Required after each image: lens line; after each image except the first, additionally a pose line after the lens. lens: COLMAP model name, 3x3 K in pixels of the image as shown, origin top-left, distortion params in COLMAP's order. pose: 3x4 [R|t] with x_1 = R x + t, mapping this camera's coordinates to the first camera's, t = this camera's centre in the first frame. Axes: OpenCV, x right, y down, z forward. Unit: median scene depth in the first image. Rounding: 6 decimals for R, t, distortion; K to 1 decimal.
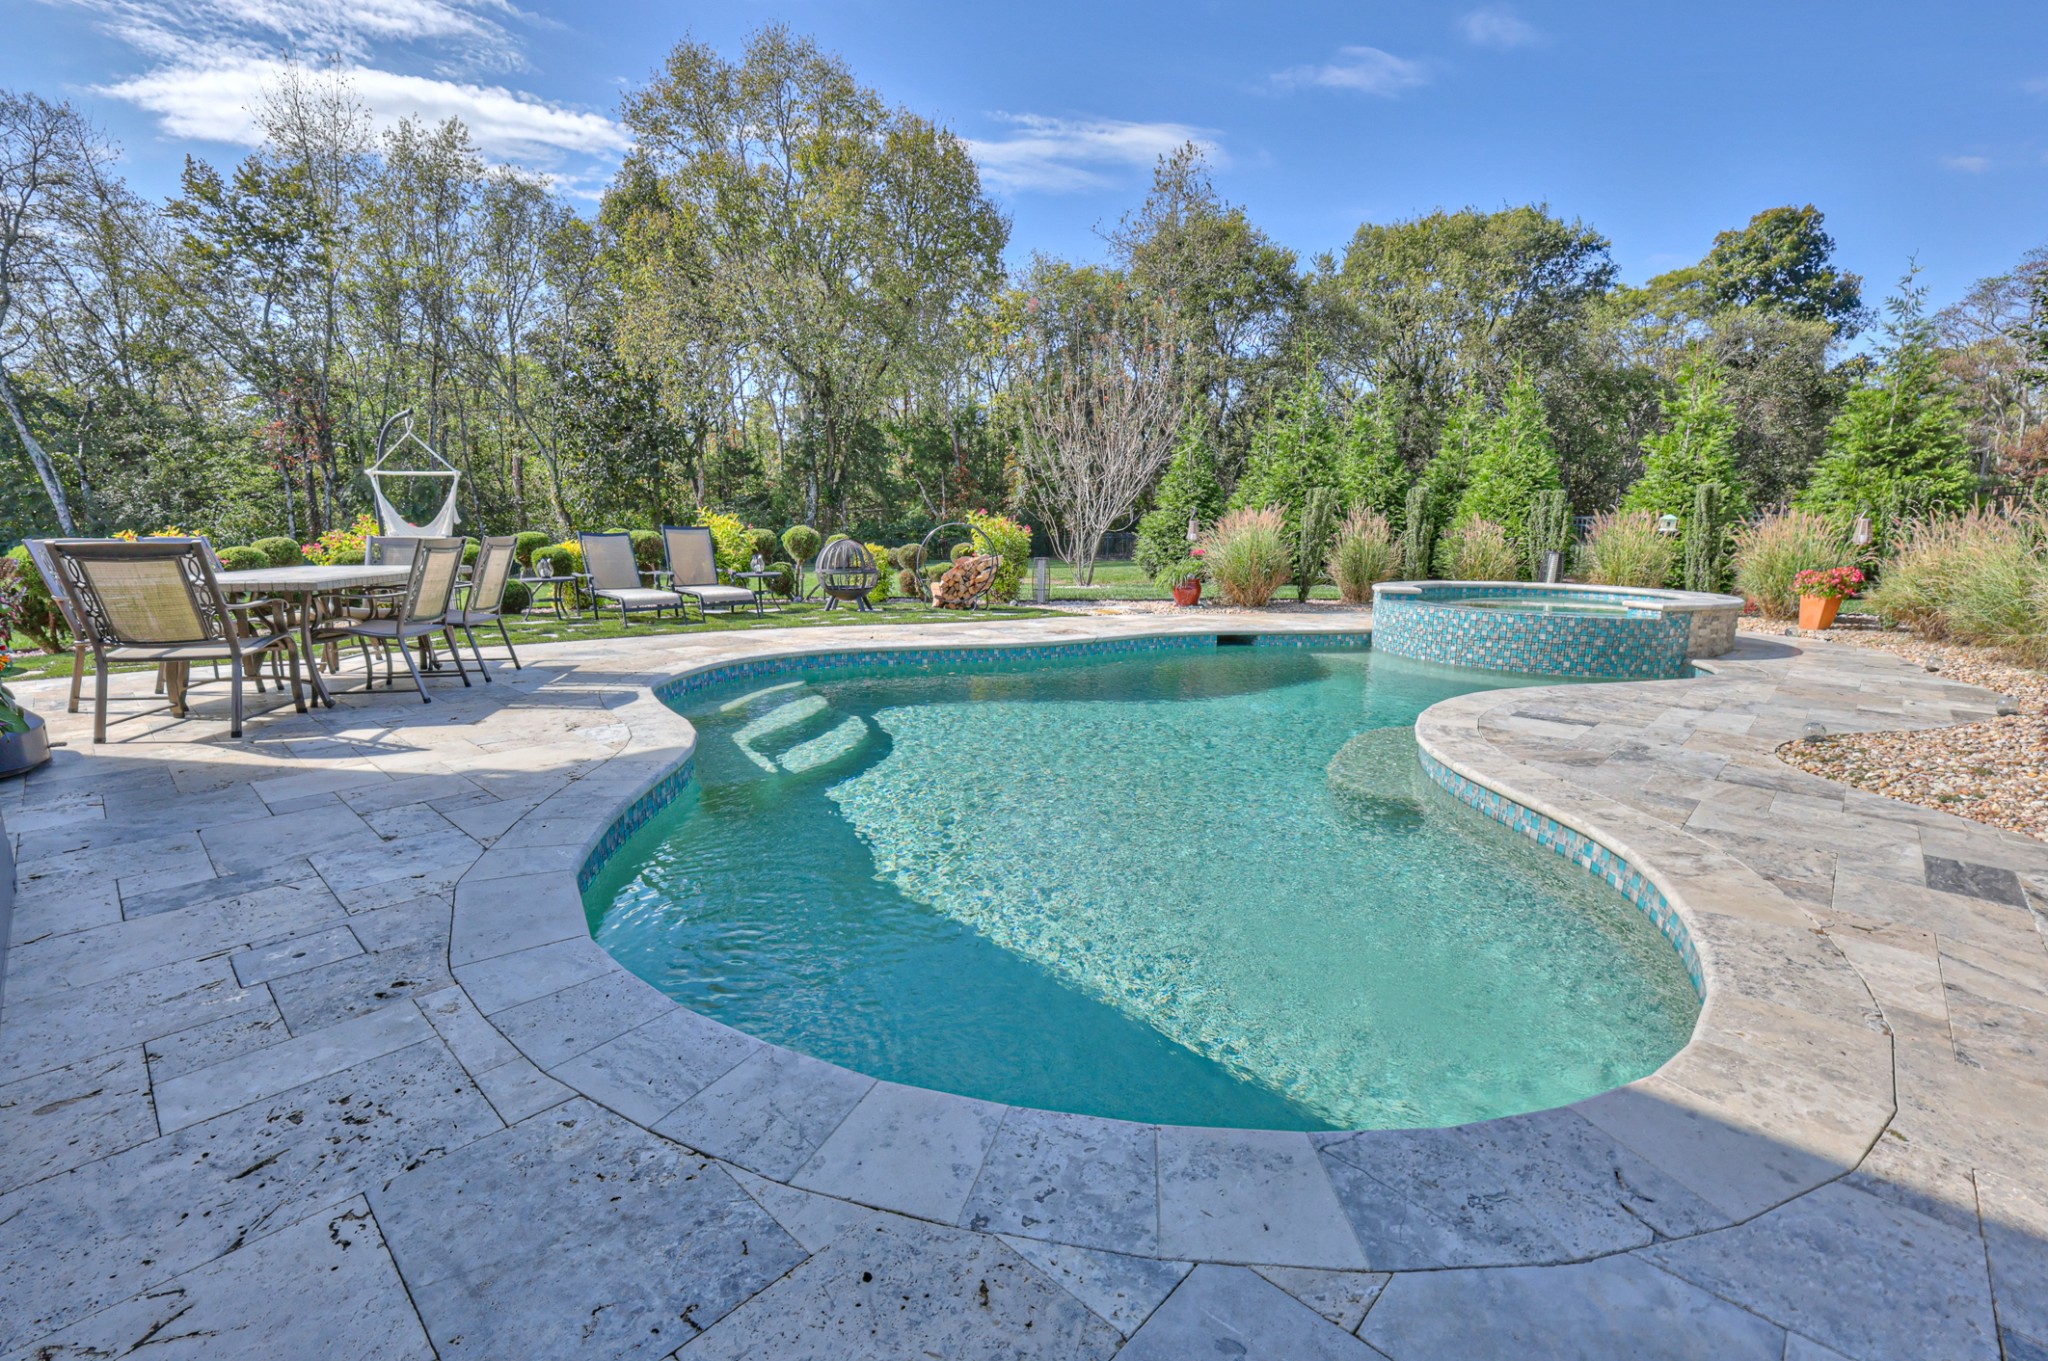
lens RADIAL K [[907.0, 0, 1035.2], [0, 907.0, 663.8], [0, 0, 1]] dist [0.001903, 0.000537]
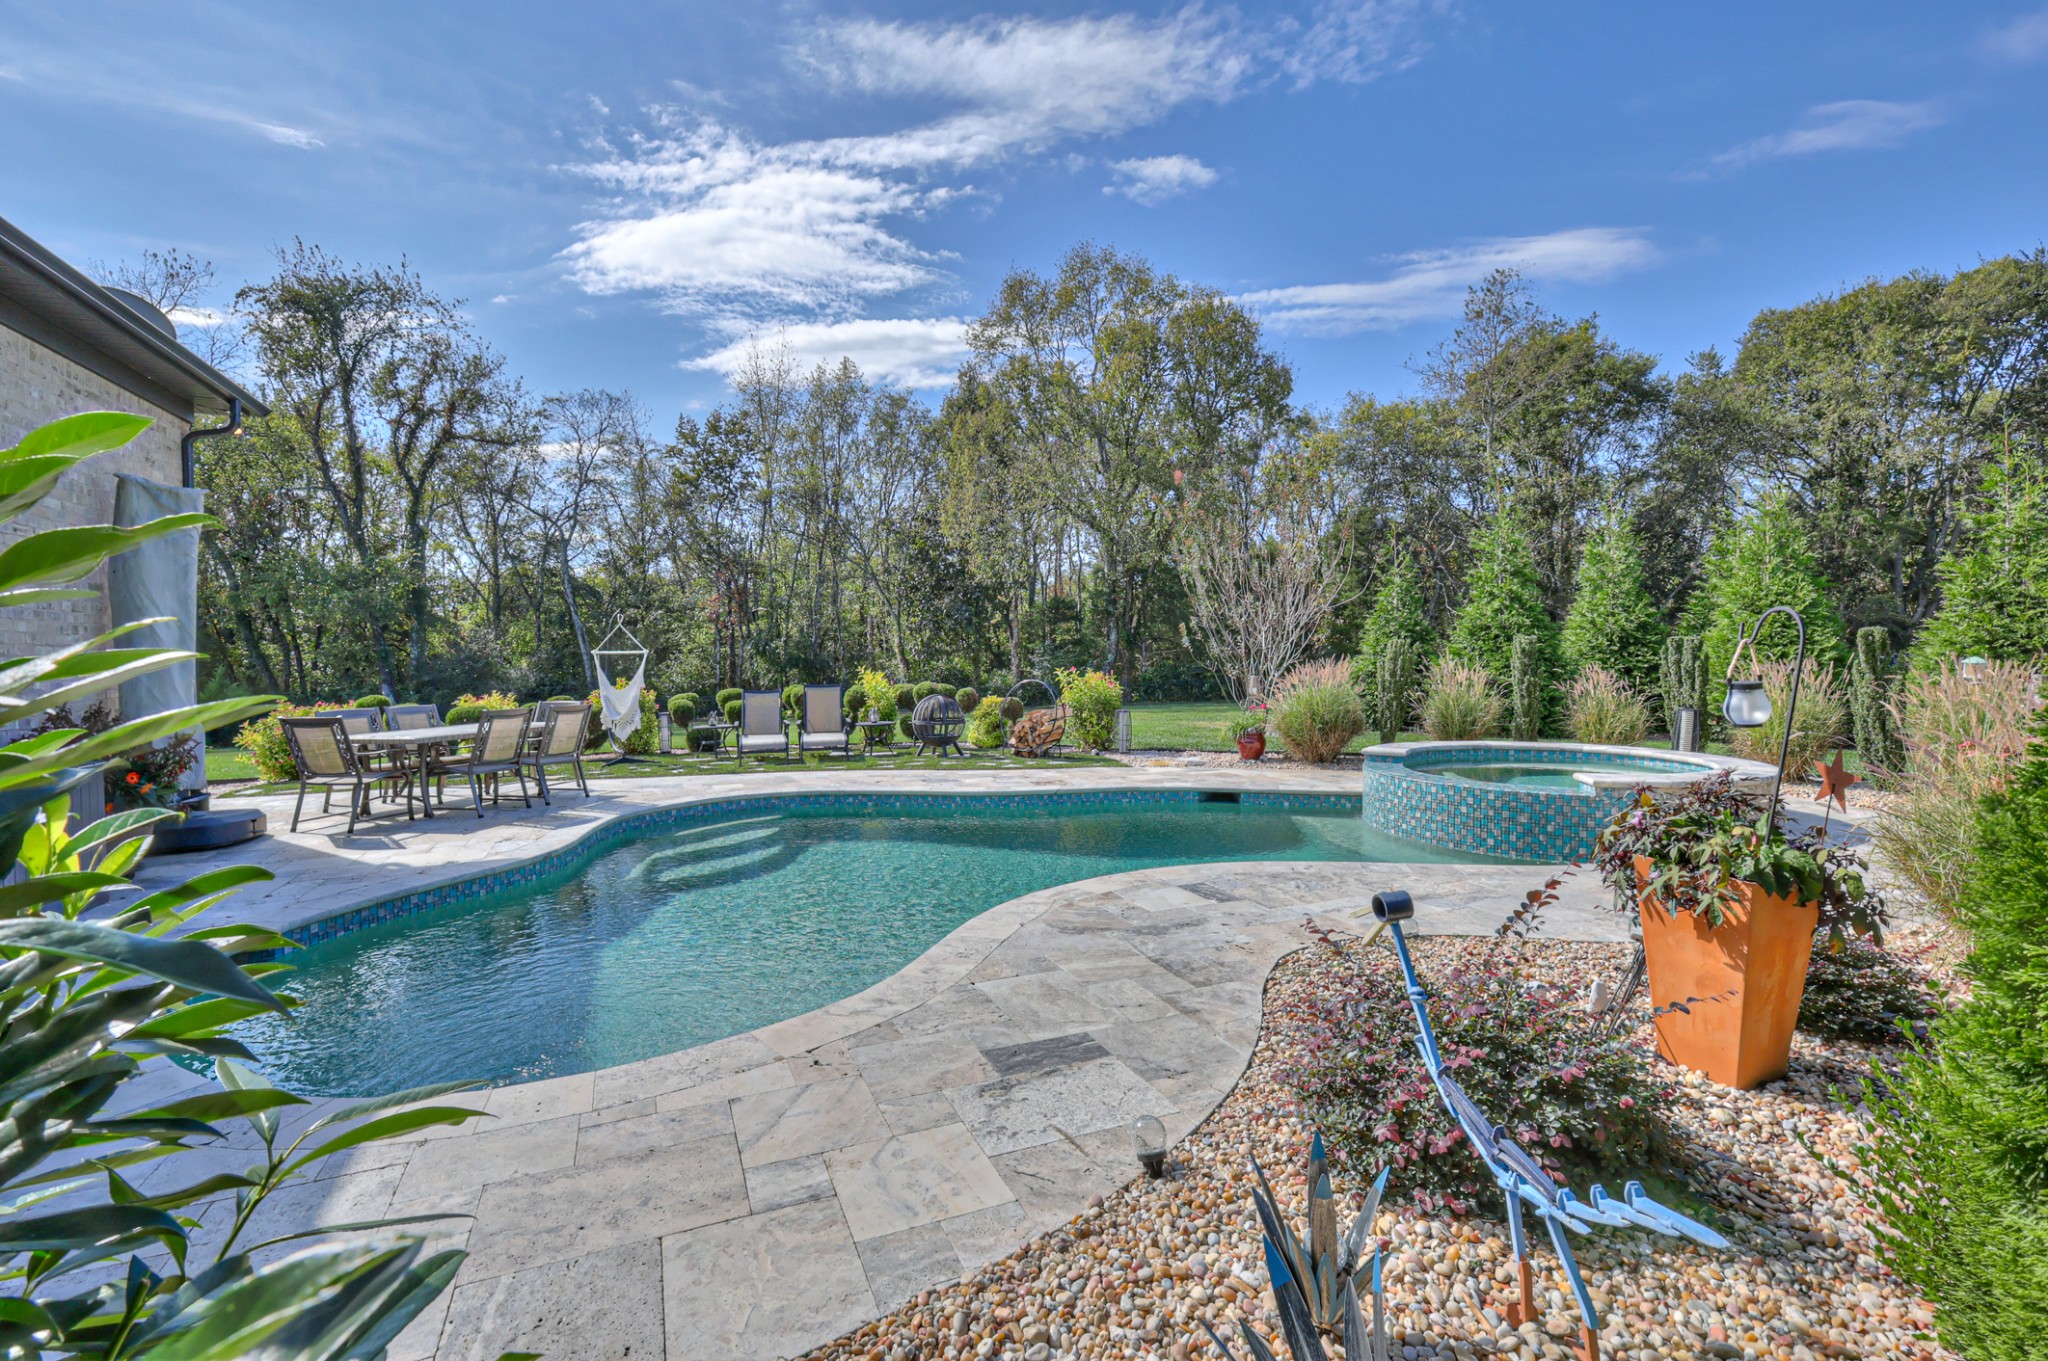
lens RADIAL K [[901.6, 0, 1033.1], [0, 901.6, 676.3], [0, 0, 1]] dist [-0.001349, 0.000729]
pose [[0.919845, -0.008249, -0.392195, 0.315609], [-0.044377, 0.991173, -0.124926, -0.018365], [0.389764, 0.132317, 0.911360, -0.013361]]
